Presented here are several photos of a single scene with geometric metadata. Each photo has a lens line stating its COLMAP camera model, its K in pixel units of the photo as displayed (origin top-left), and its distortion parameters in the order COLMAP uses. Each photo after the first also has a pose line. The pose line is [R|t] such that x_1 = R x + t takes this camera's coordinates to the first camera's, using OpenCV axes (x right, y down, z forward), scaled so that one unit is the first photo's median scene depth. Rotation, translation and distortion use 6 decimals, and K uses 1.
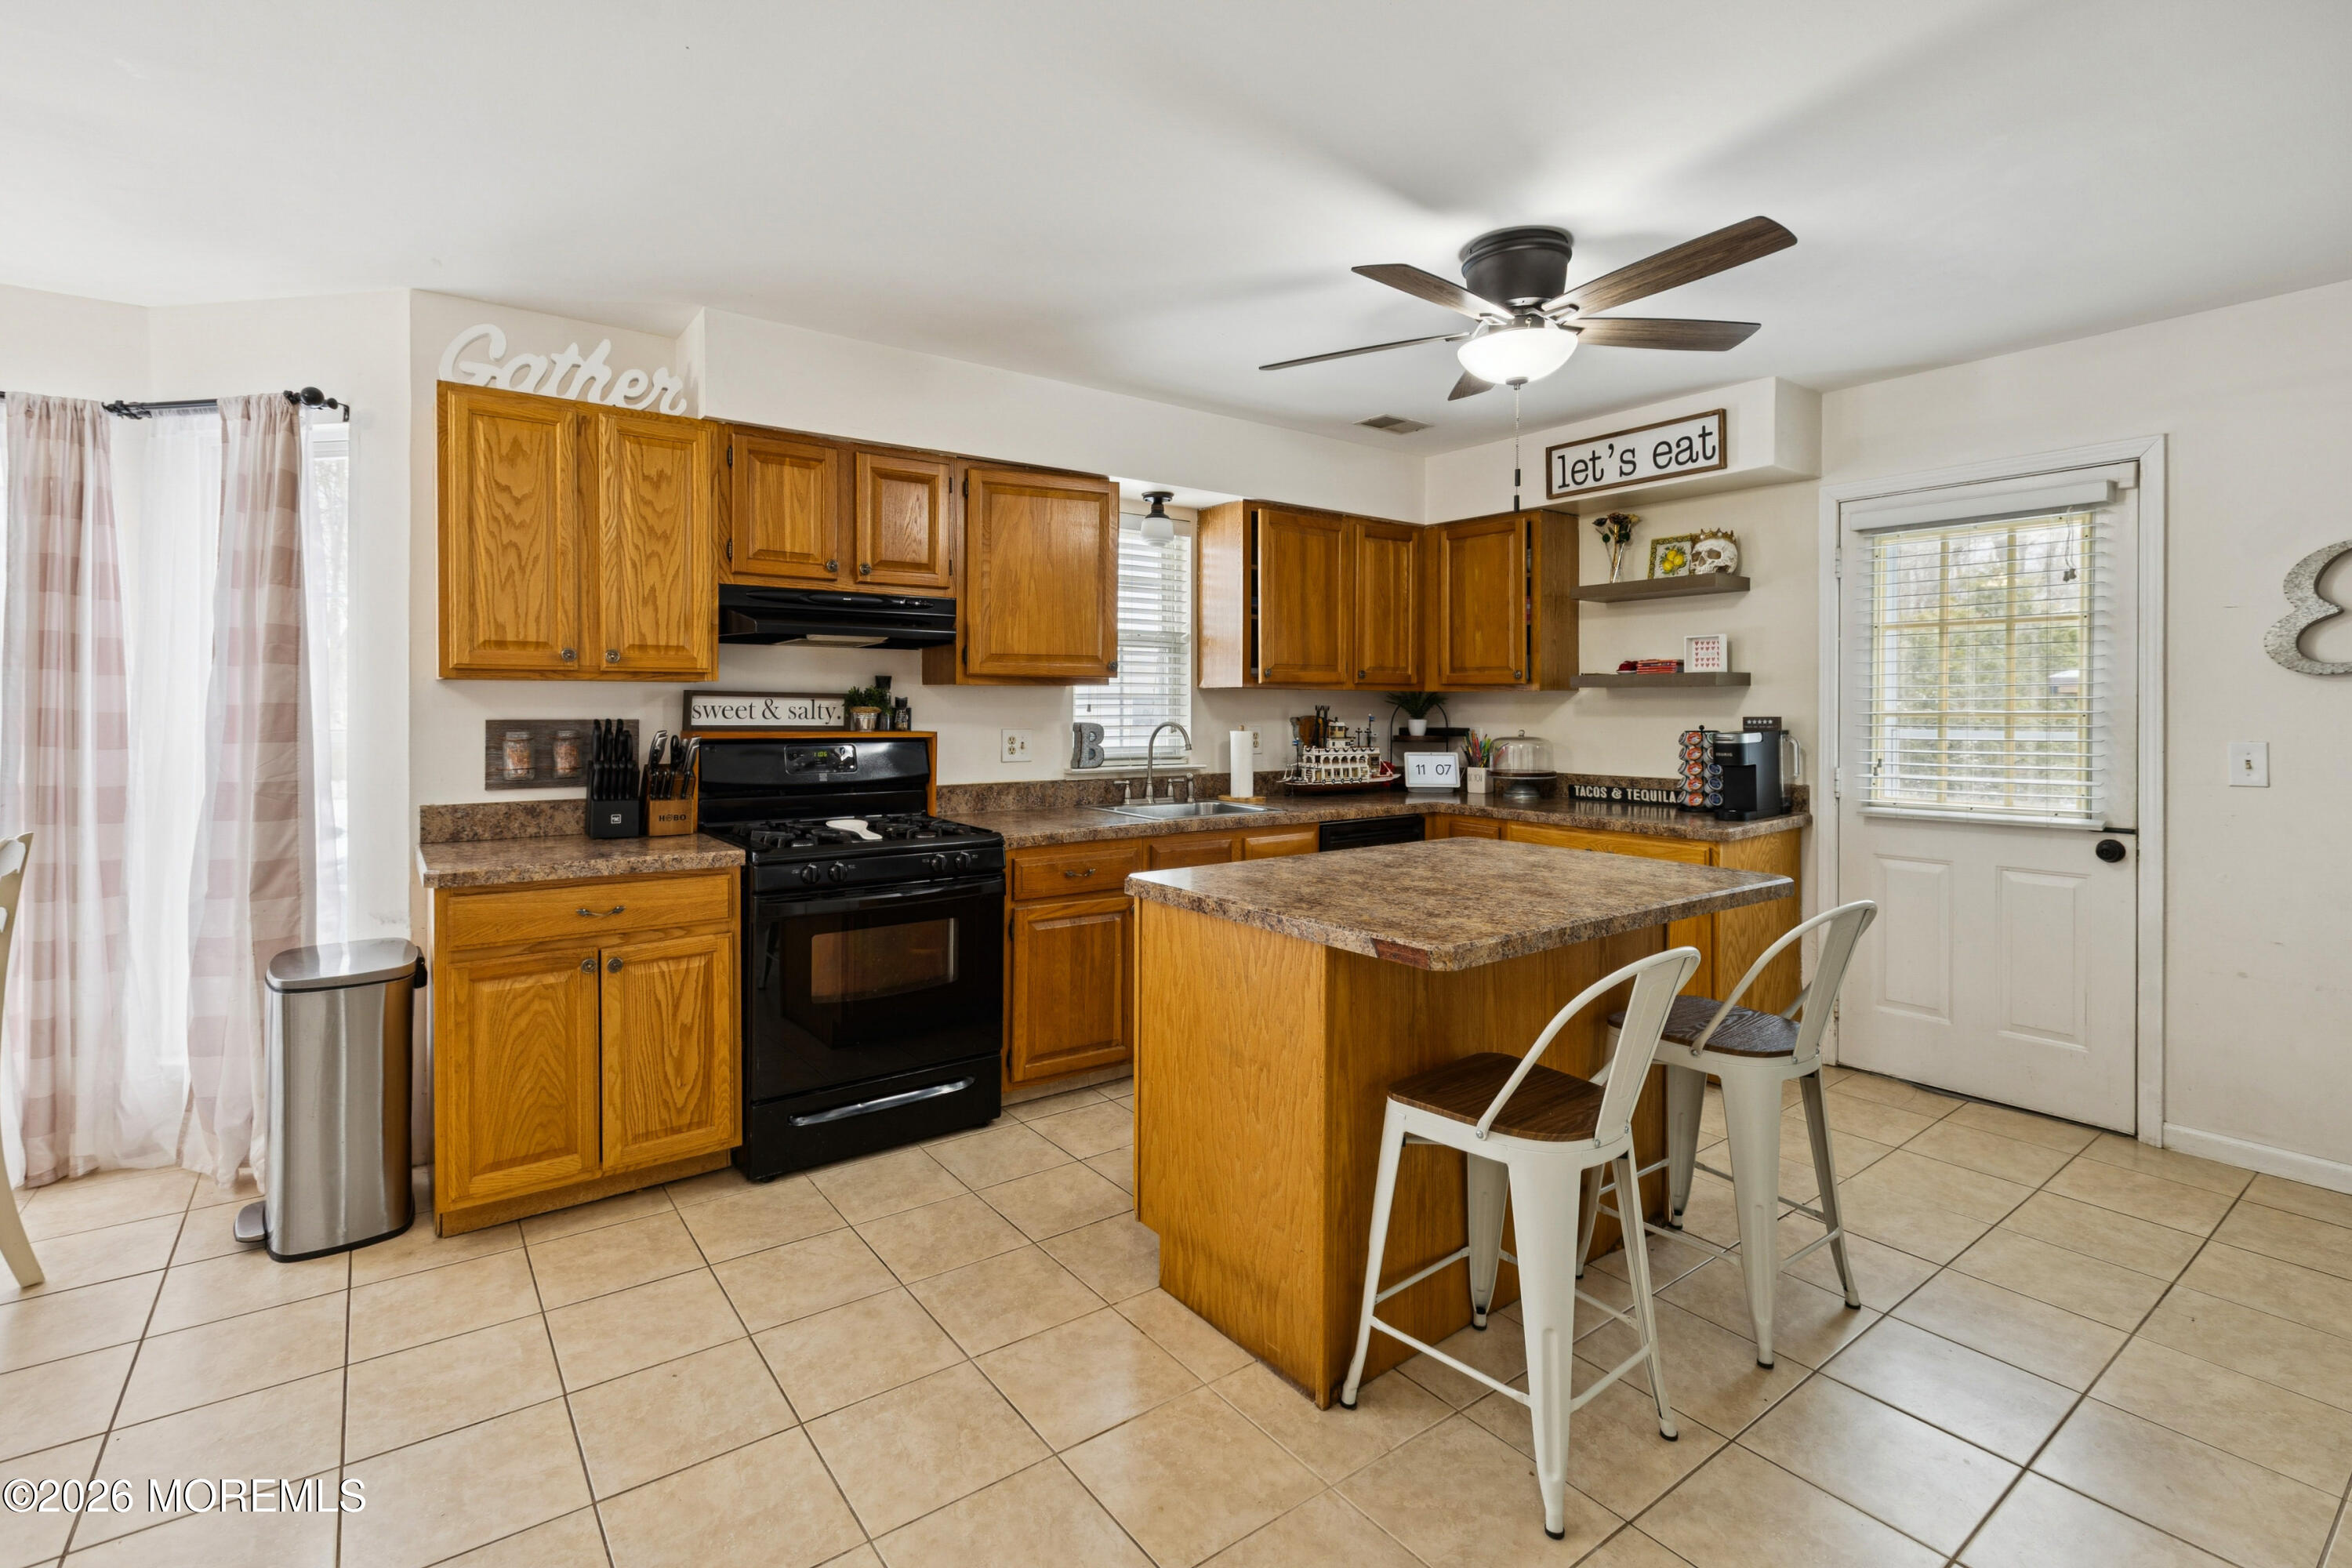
lens RADIAL K [[1070.0, 0, 1143.9], [0, 1070.0, 704.0], [0, 0, 1]] dist [0.000007, 0.000573]
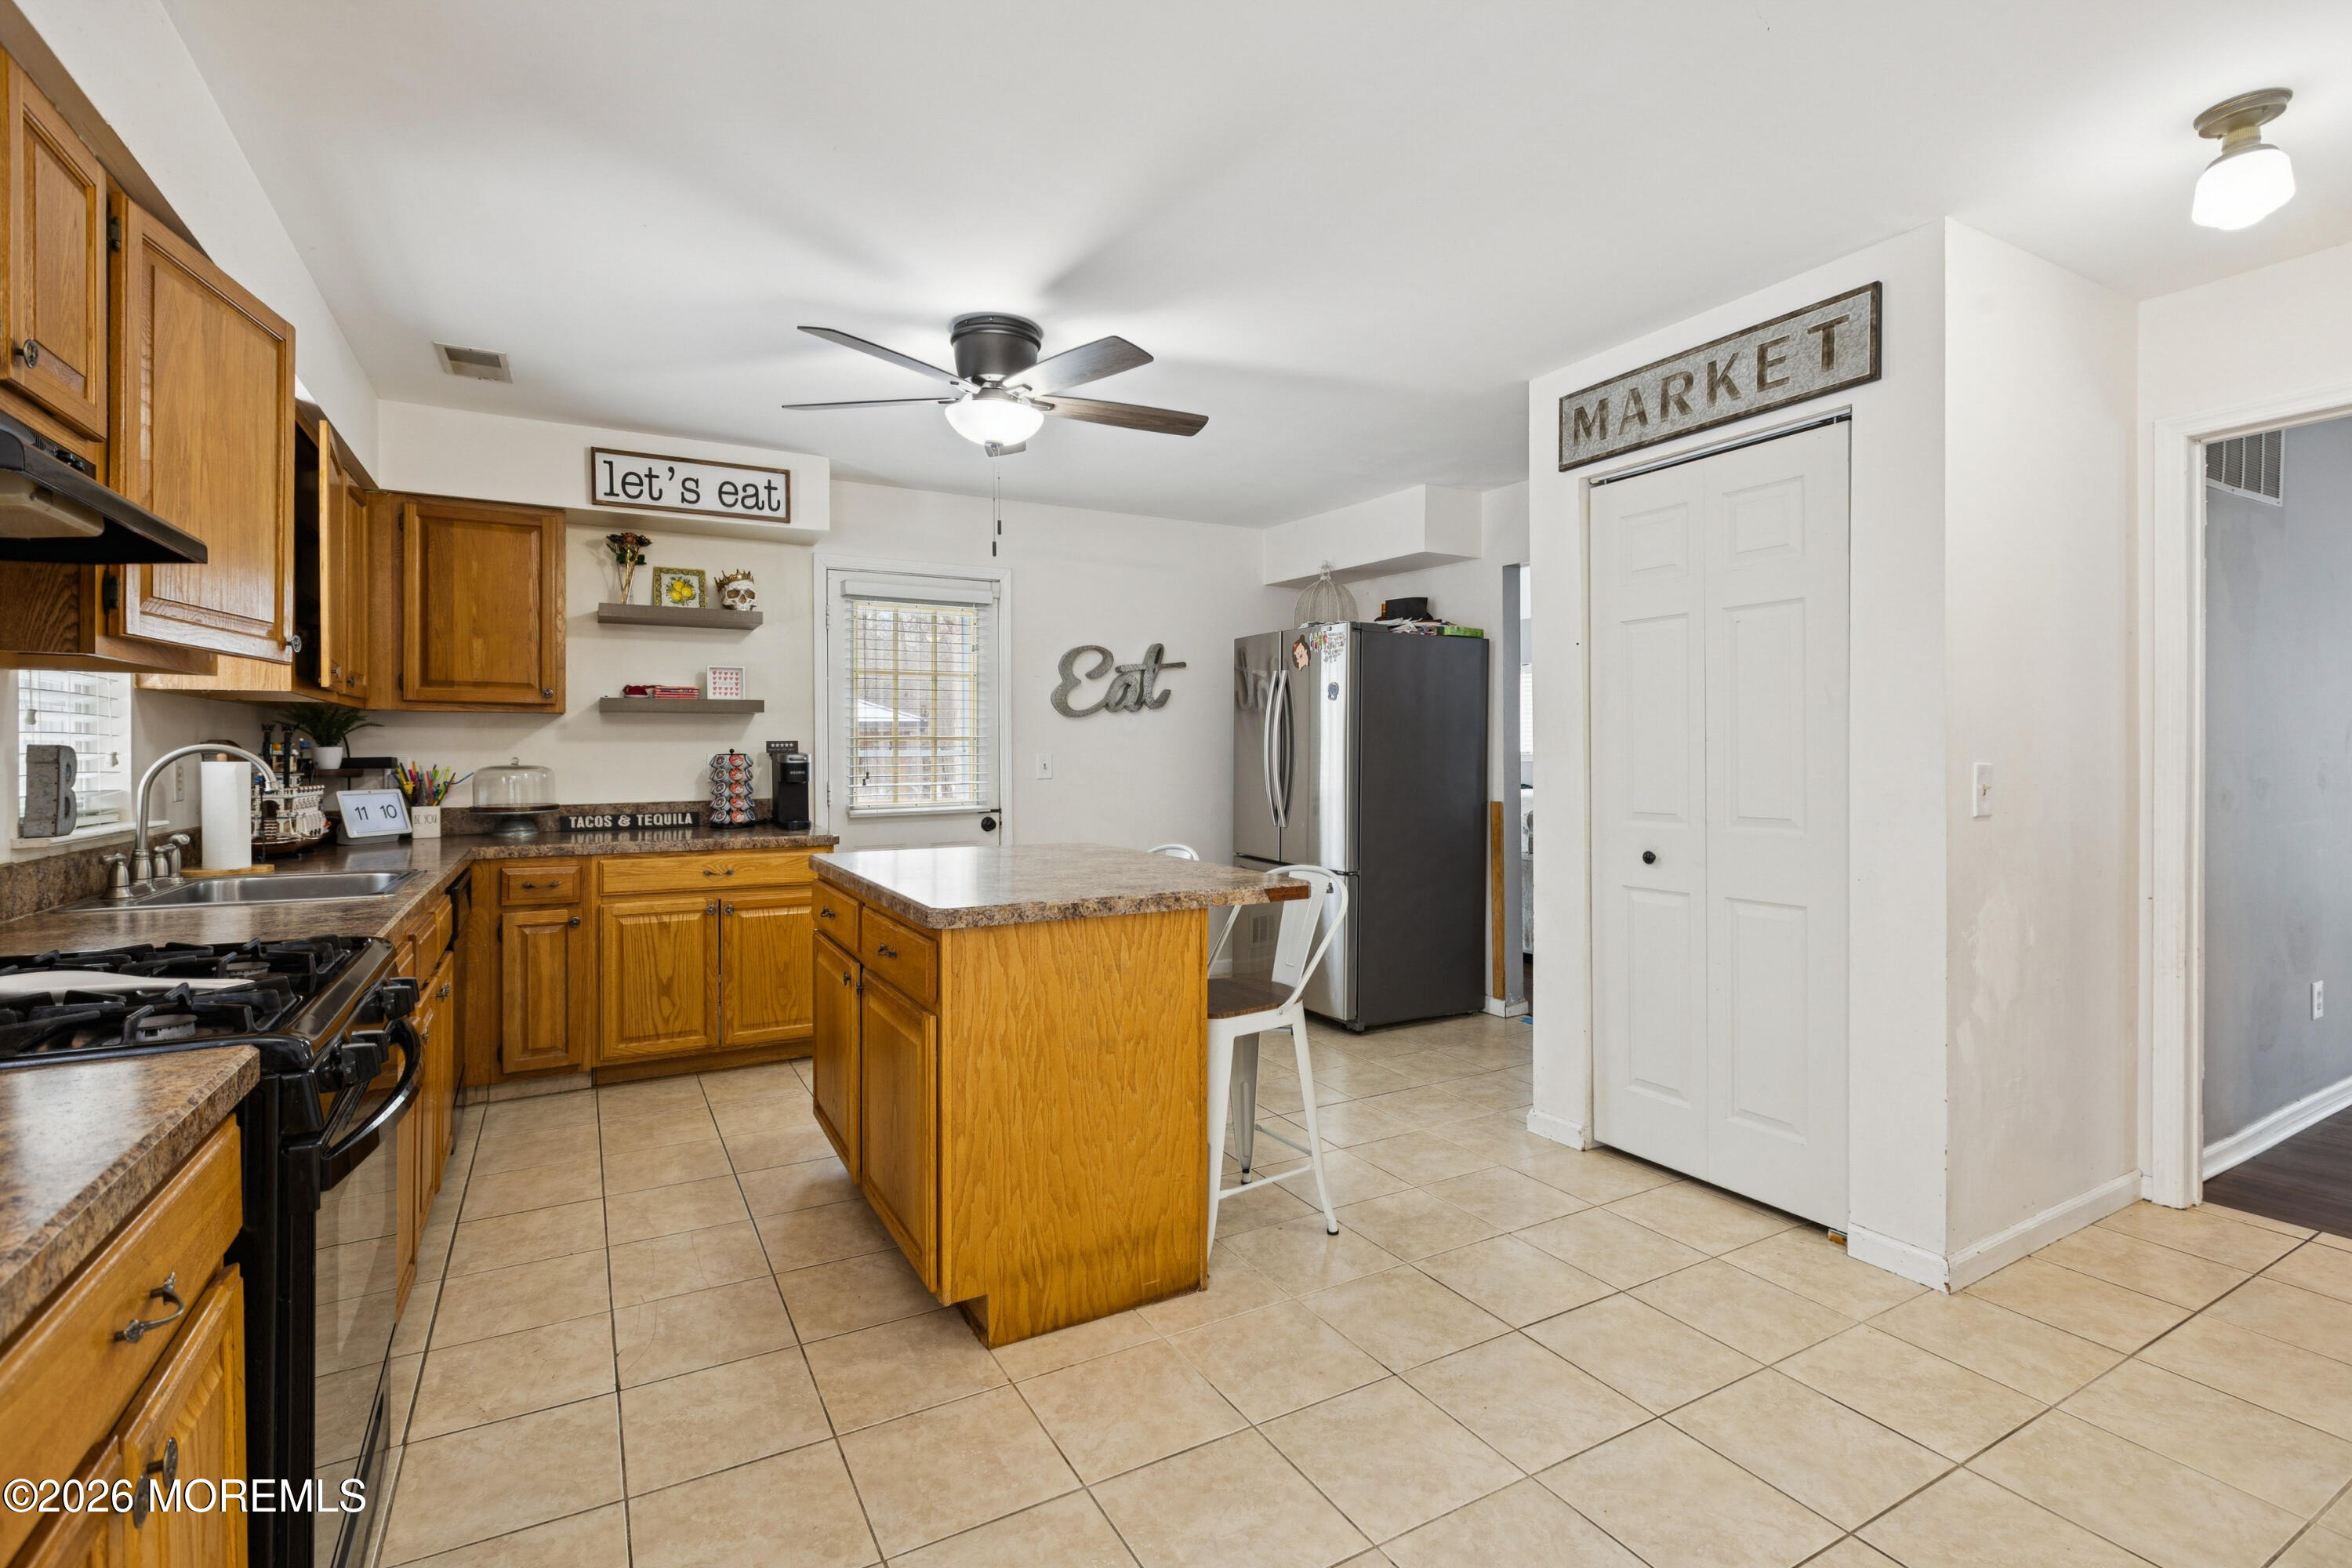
lens RADIAL K [[1070.0, 0, 1156.4], [0, 1070.0, 753.7], [0, 0, 1]] dist [0.000007, 0.000573]
pose [[0.120127, -0.004675, 0.992747, -0.888187], [-0.000165, 0.999989, 0.004729, 0.034182], [-0.992758, -0.000732, 0.120125, 0.767091]]
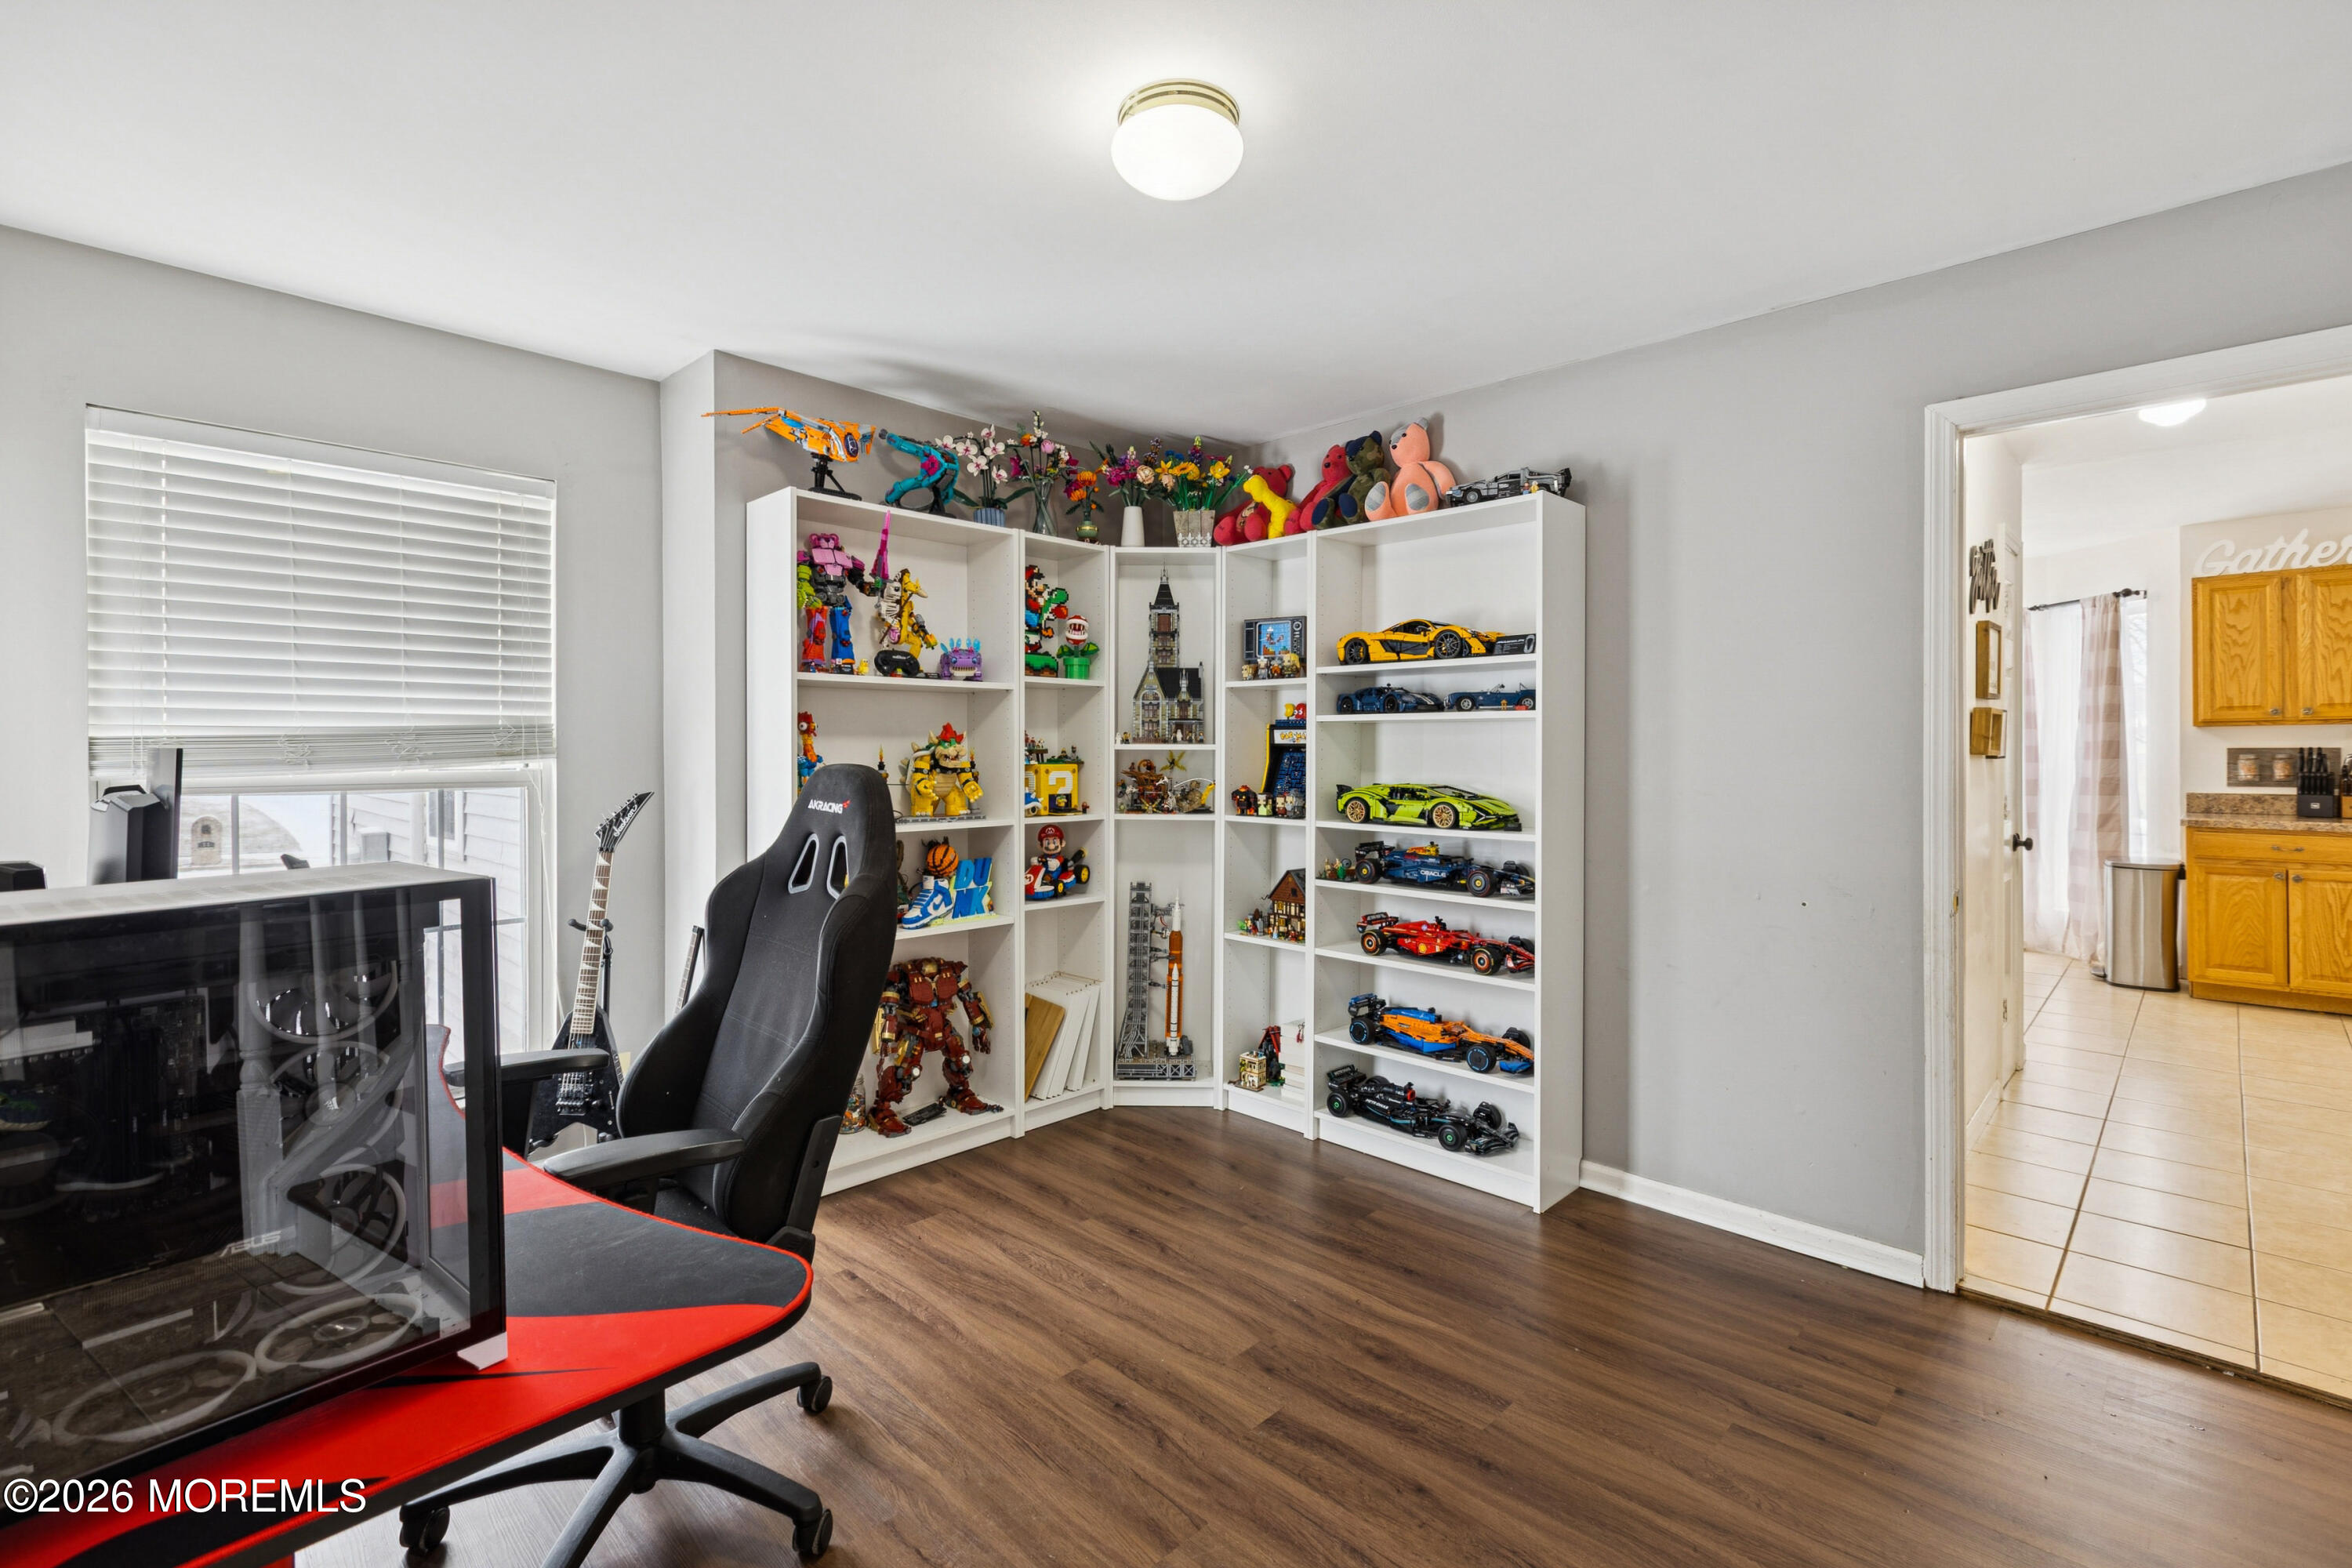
lens RADIAL K [[1070.0, 0, 1169.3], [0, 1070.0, 763.7], [0, 0, 1]] dist [0.000007, 0.000573]
pose [[0.167569, 0.010068, -0.985809, 0.914894], [0.013705, 0.999827, 0.012540, -0.006146], [0.985765, -0.015612, 0.167402, -1.125389]]
